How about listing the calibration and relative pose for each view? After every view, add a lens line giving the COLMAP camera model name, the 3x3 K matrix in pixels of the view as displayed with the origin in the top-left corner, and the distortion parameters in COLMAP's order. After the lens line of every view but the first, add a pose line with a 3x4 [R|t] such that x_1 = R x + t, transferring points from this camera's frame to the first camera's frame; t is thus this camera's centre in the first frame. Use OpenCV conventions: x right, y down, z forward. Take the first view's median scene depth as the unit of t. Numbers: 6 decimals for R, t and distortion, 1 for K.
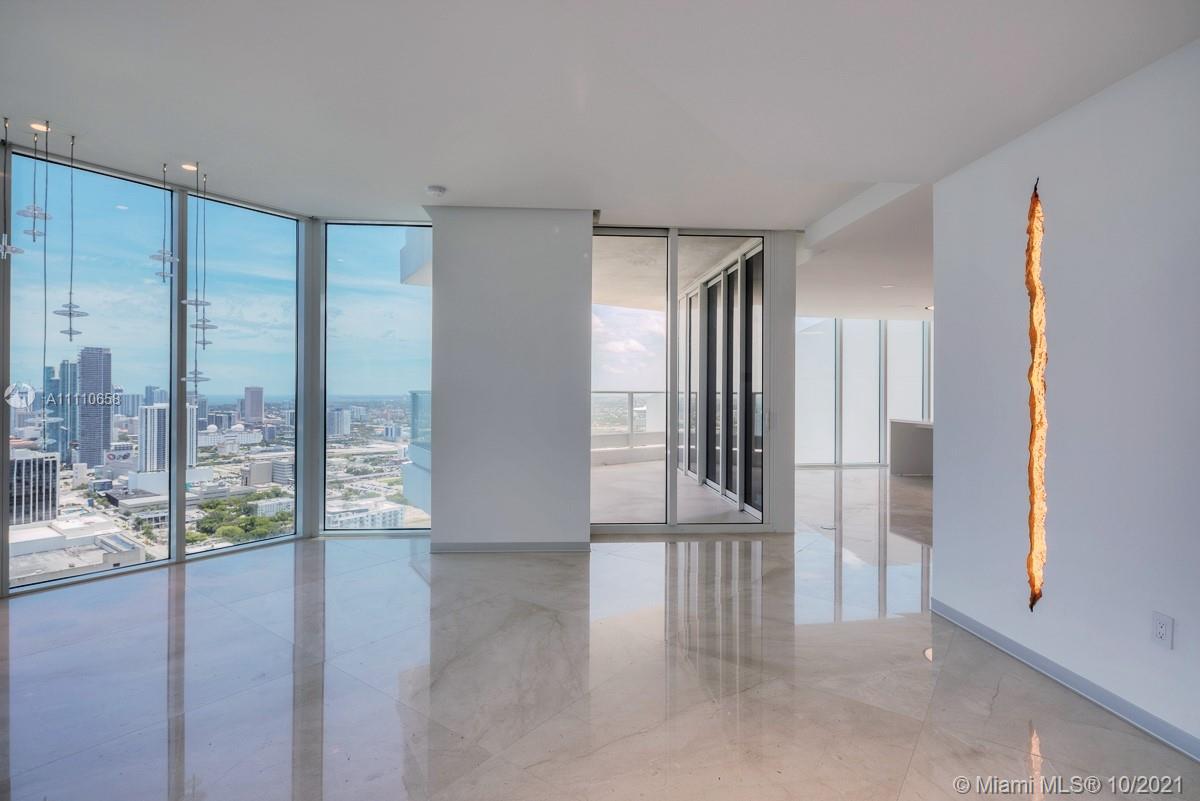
lens RADIAL K [[580.4, 0, 596.2], [0, 580.4, 388.7], [0, 0, 1]] dist [0.006336, -0.004372]
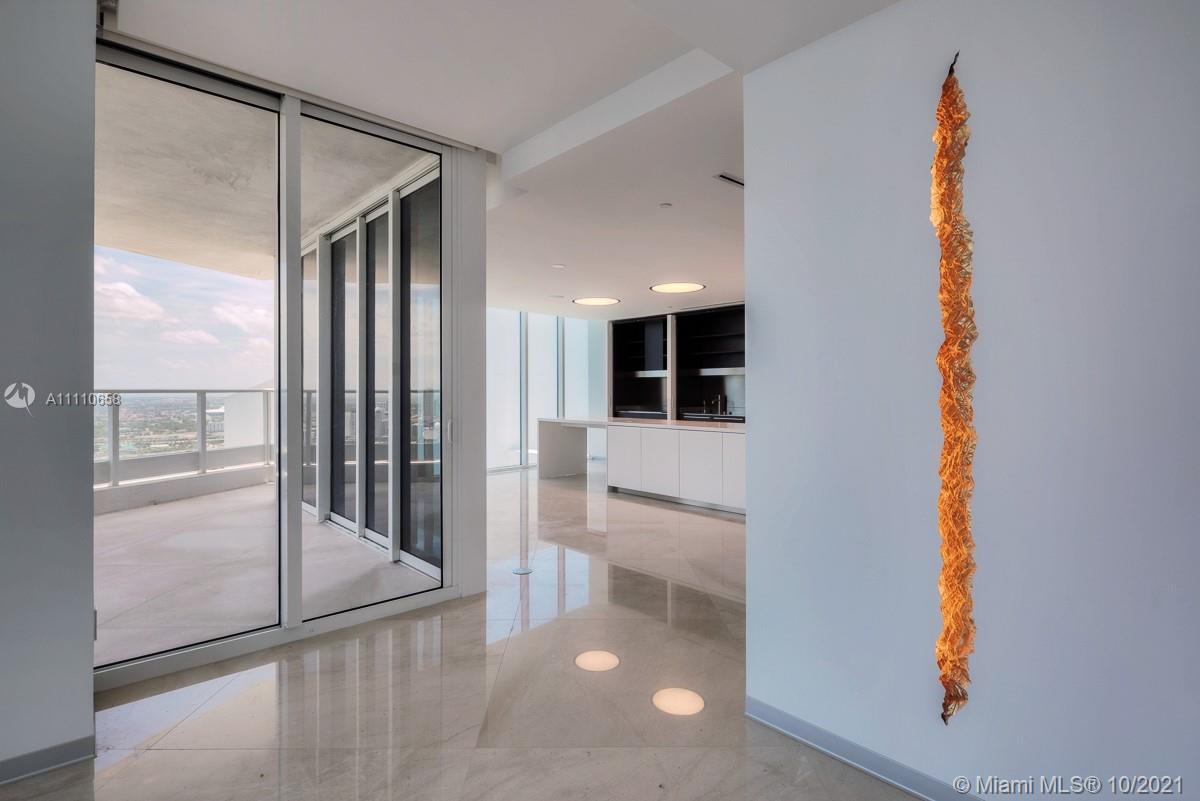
lens RADIAL K [[580.4, 0, 589.5], [0, 580.4, 390.7], [0, 0, 1]] dist [0.006336, -0.004372]
pose [[0.797287, -0.006501, 0.603565, 0.015501], [0.002120, 0.999966, 0.007970, 0.001614], [-0.603596, -0.005075, 0.797274, 0.272305]]
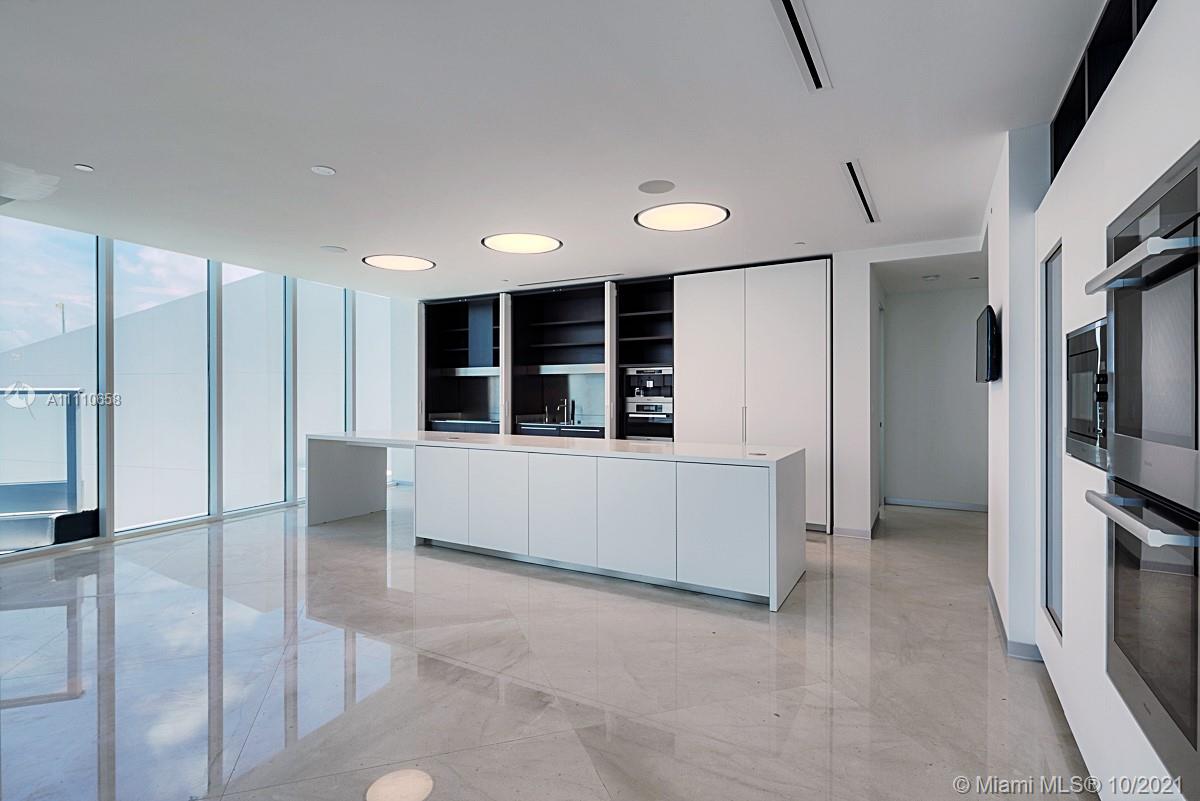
lens RADIAL K [[580.4, 0, 591.5], [0, 580.4, 386.8], [0, 0, 1]] dist [0.006336, -0.004372]
pose [[0.567375, -0.003531, 0.823452, 0.216069], [-0.001341, 0.999986, 0.005212, -0.005352], [-0.823459, -0.004062, 0.567362, 0.515560]]
